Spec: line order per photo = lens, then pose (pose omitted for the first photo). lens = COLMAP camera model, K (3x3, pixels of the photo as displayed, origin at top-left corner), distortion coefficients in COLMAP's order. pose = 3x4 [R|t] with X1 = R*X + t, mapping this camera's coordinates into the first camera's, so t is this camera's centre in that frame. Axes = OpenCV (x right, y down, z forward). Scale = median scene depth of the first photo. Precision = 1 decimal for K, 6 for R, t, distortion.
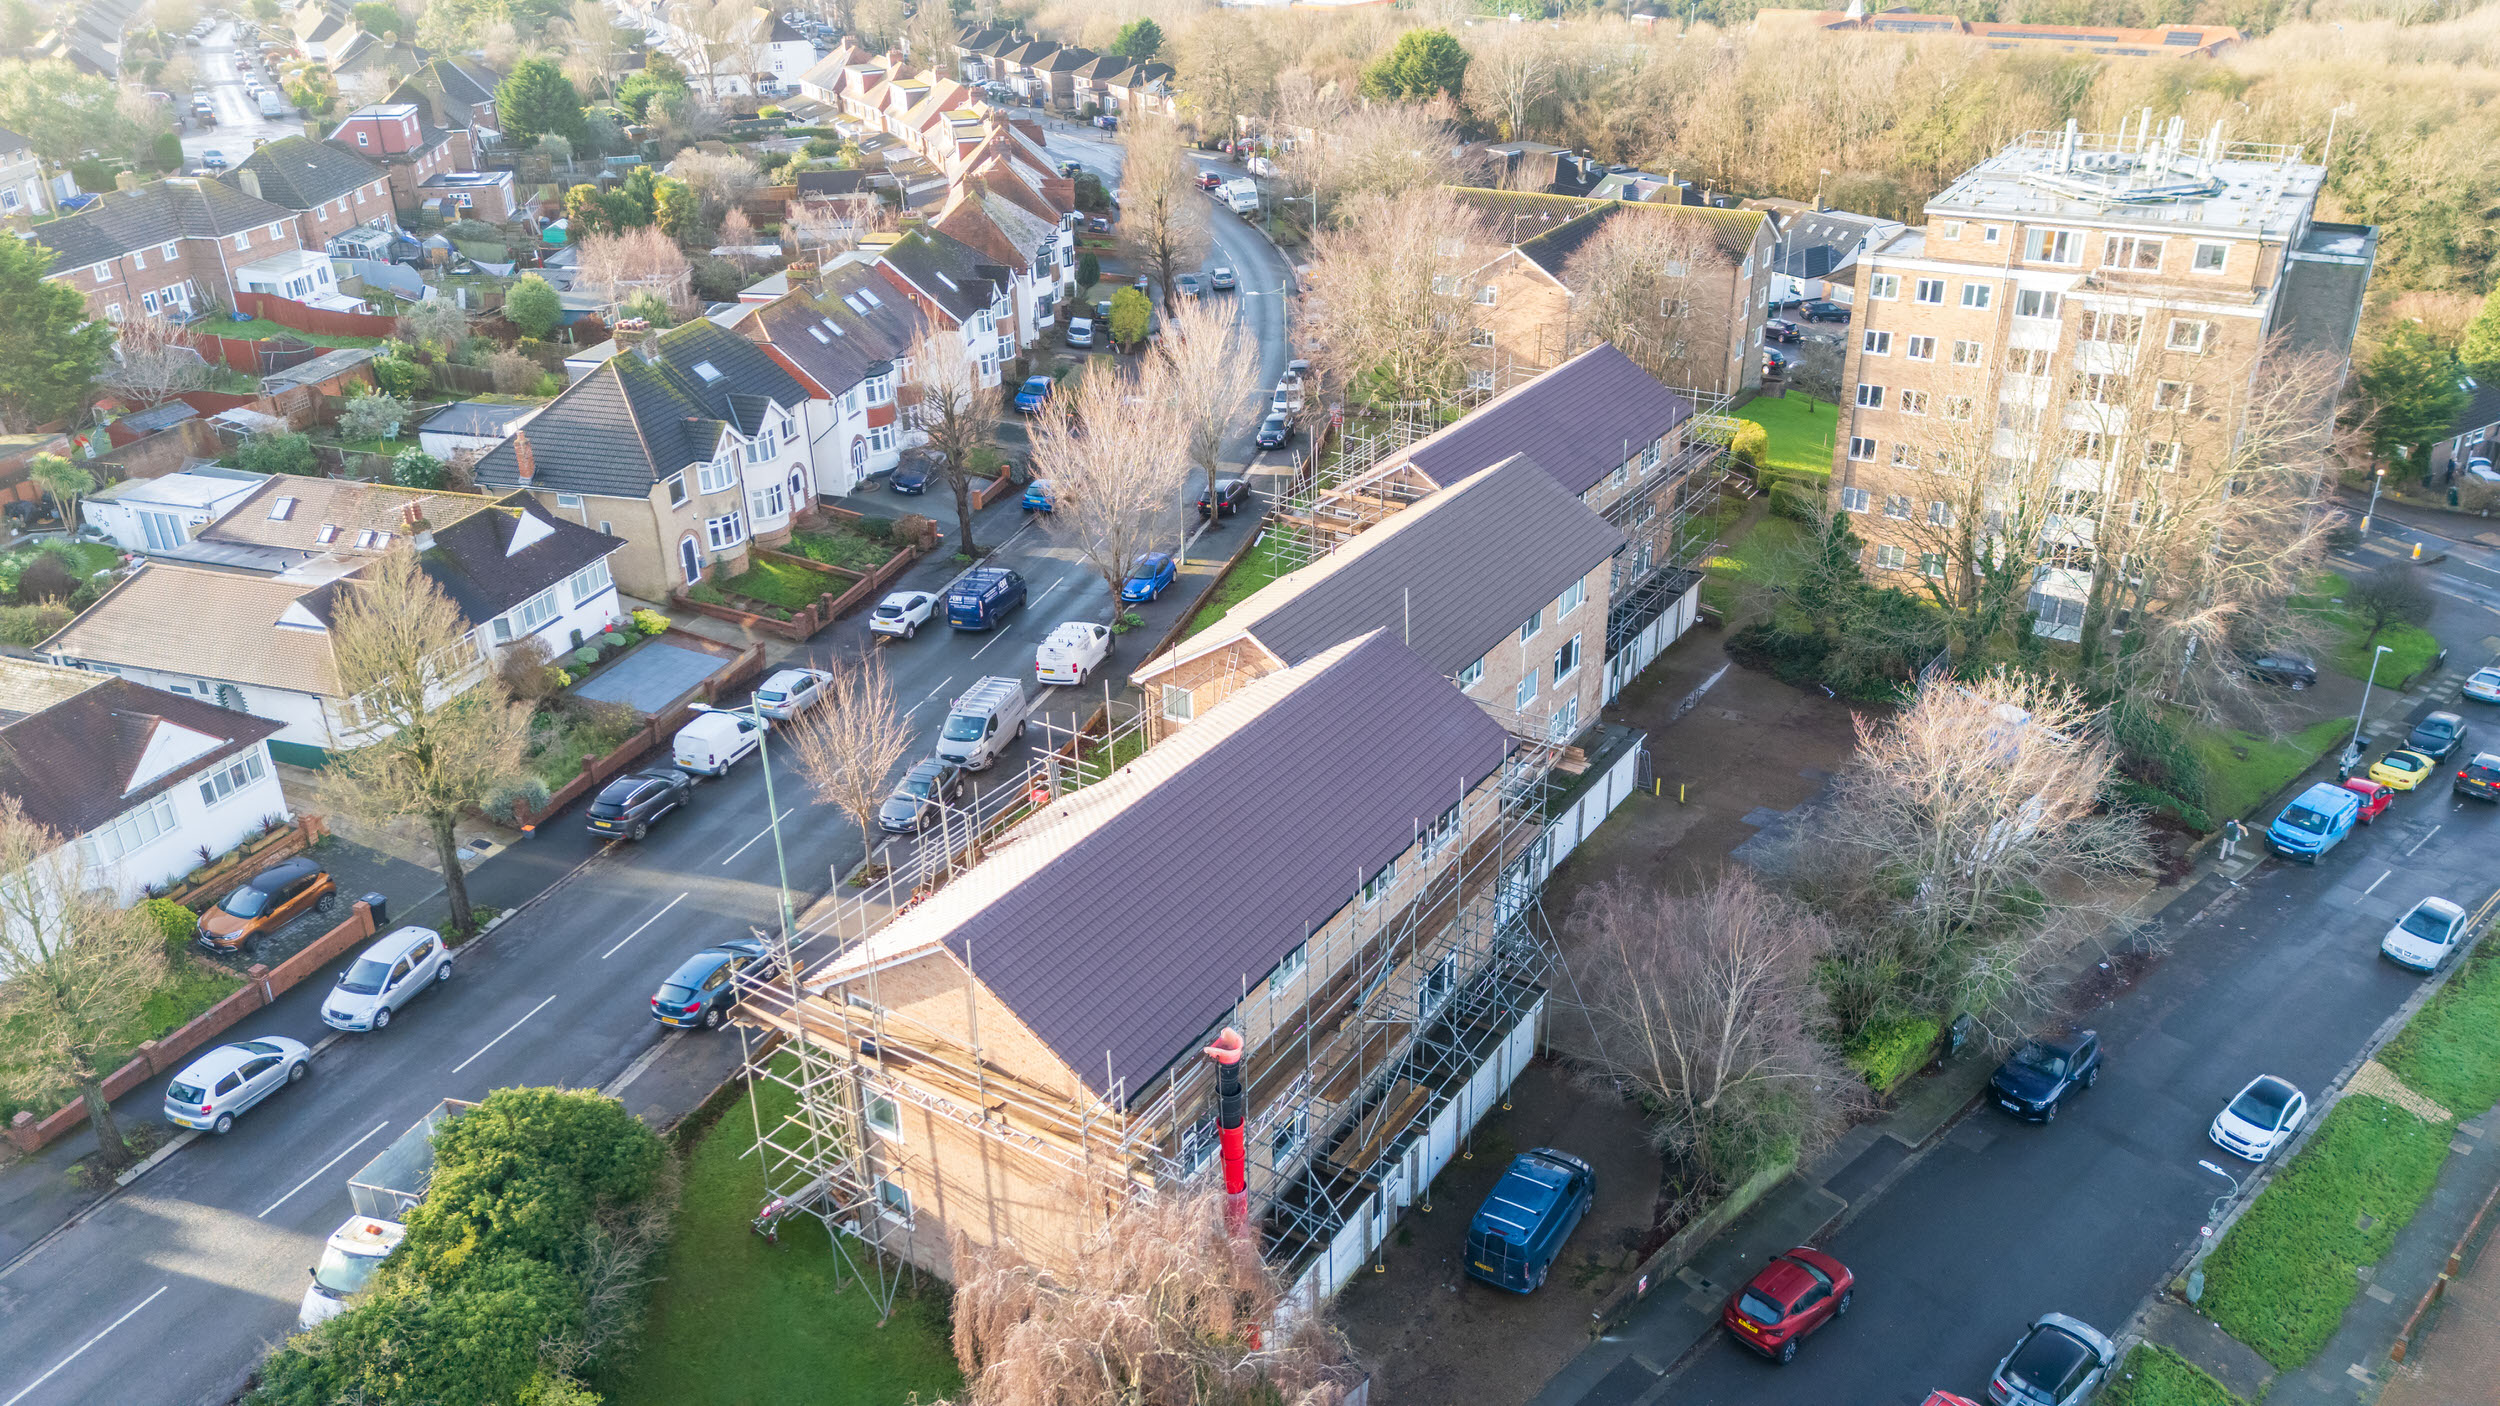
lens RADIAL K [[1837.8, 0, 1246.0], [0, 1837.8, 698.0], [0, 0, 1]] dist [0.066635, -0.064018]
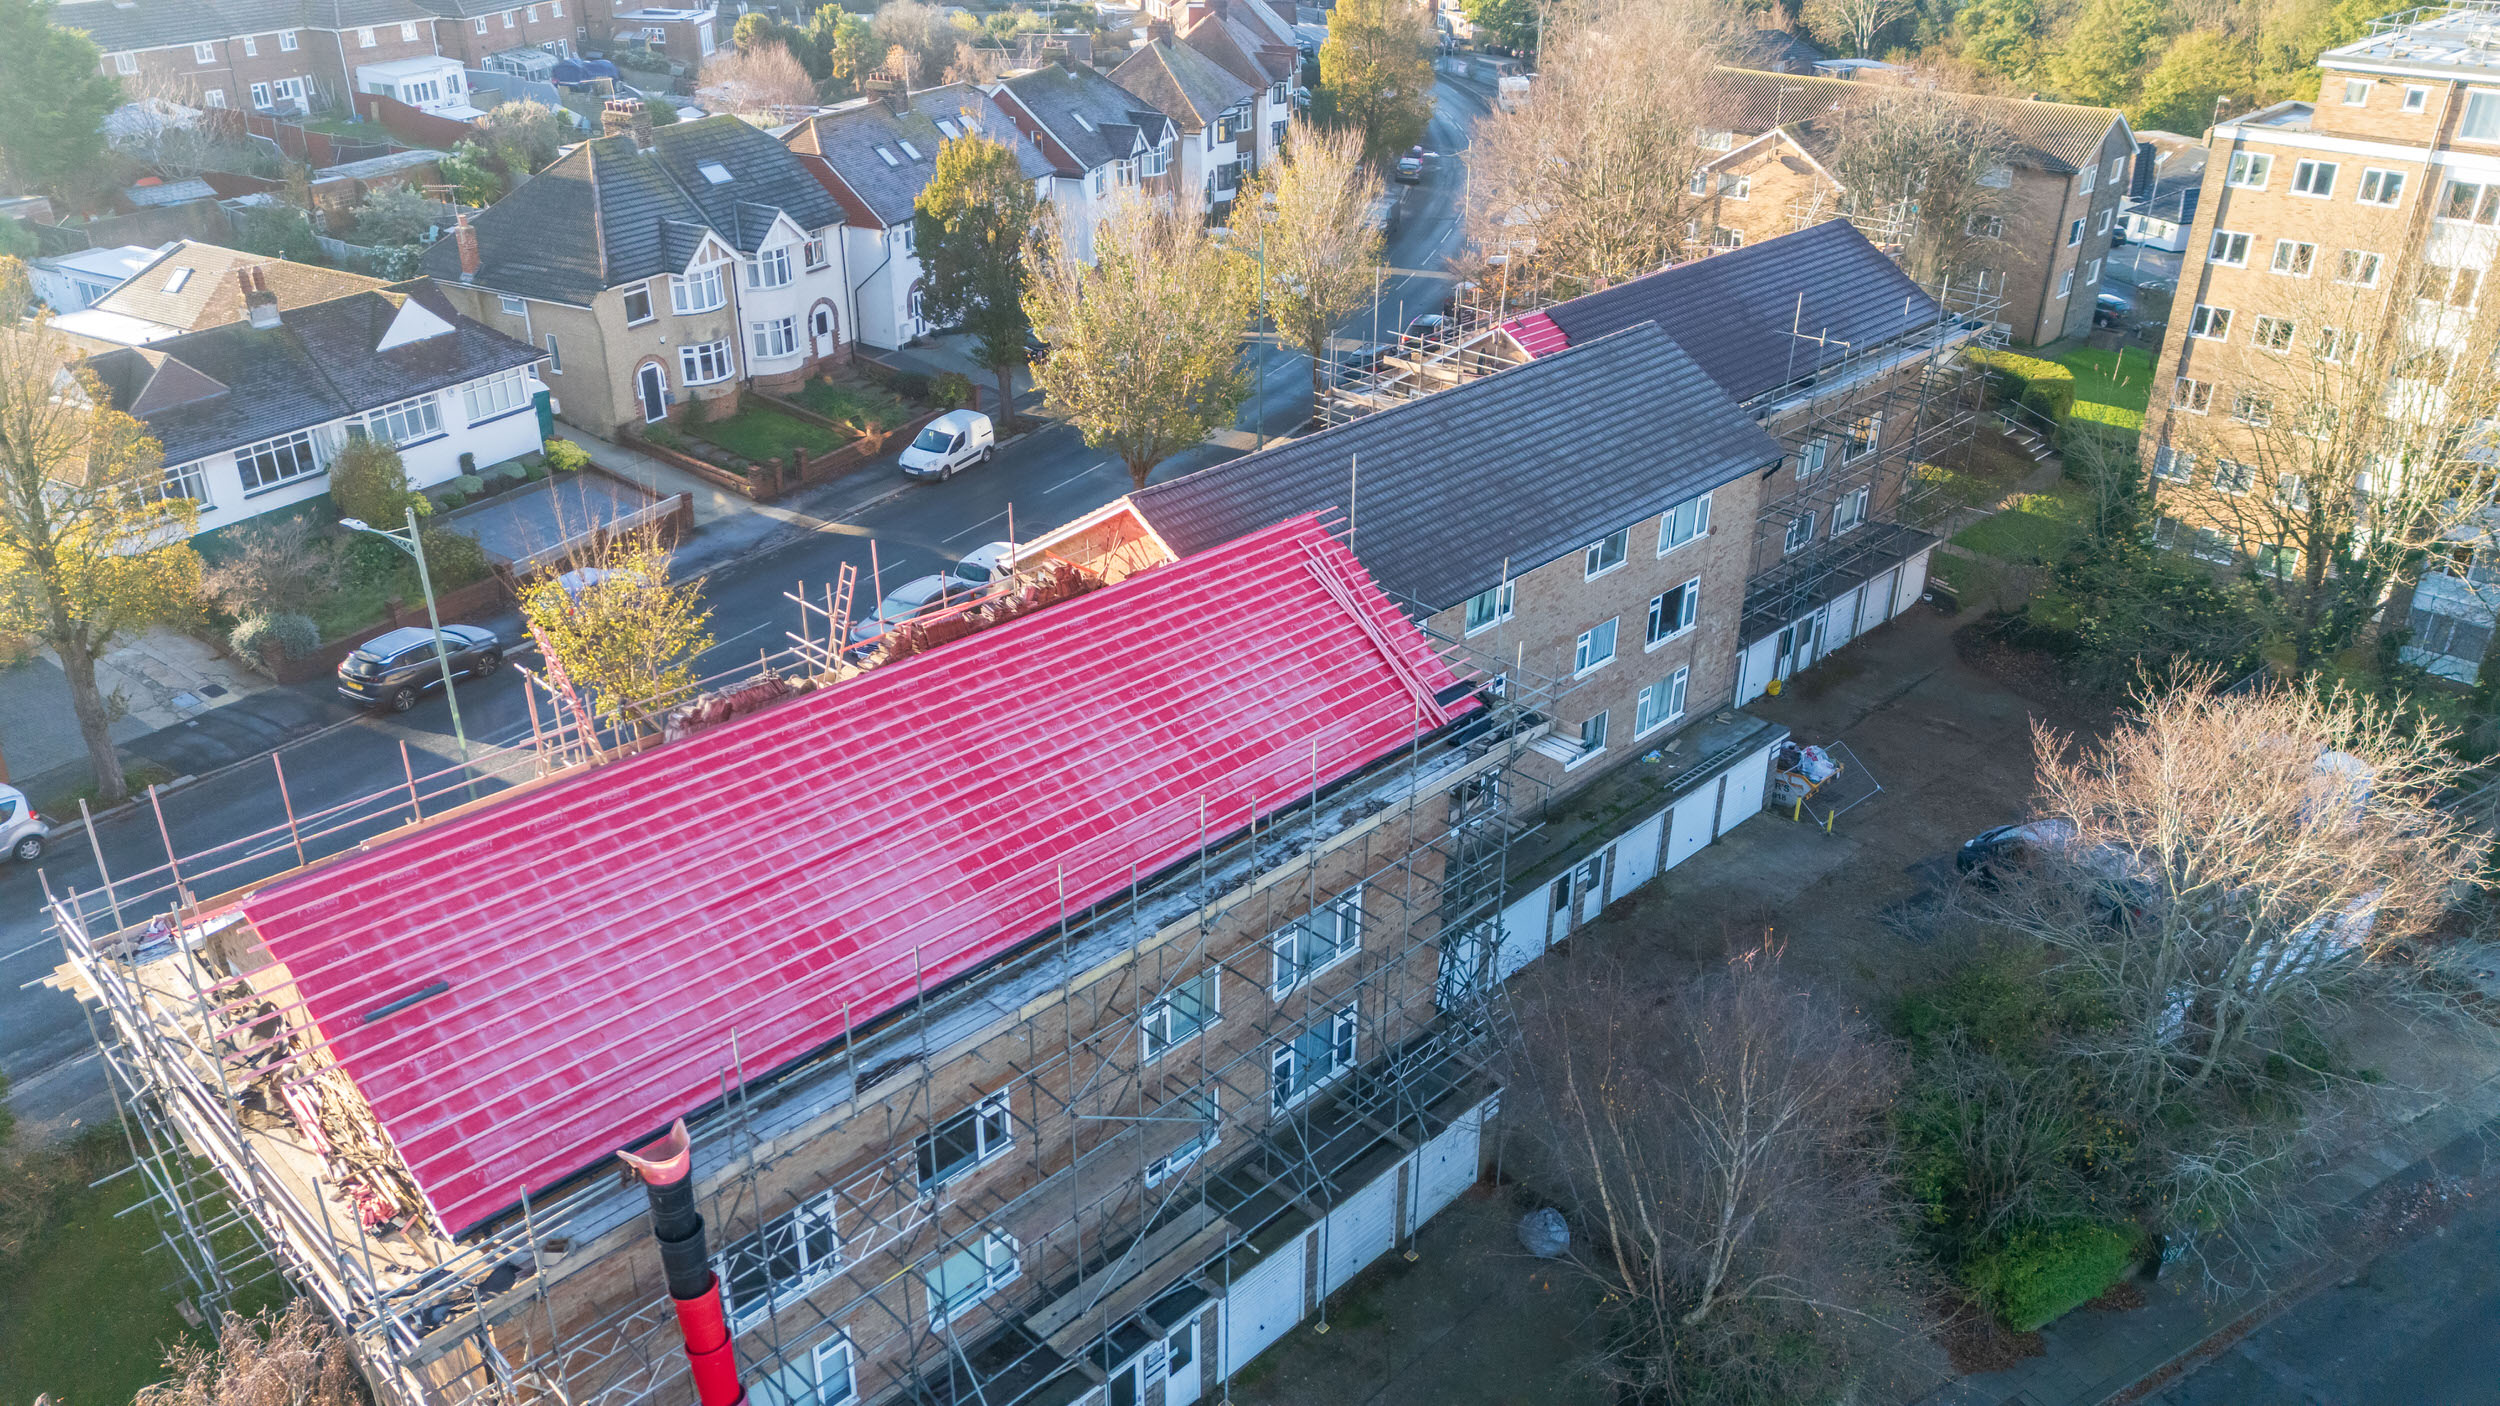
lens RADIAL K [[1837.8, 0, 1247.4], [0, 1837.8, 705.9], [0, 0, 1]] dist [0.066635, -0.064018]
pose [[0.979851, 0.115248, -0.163128, 0.109016], [-0.111587, 0.993257, 0.031461, 0.008555], [0.165654, -0.012624, 0.986103, 0.221989]]
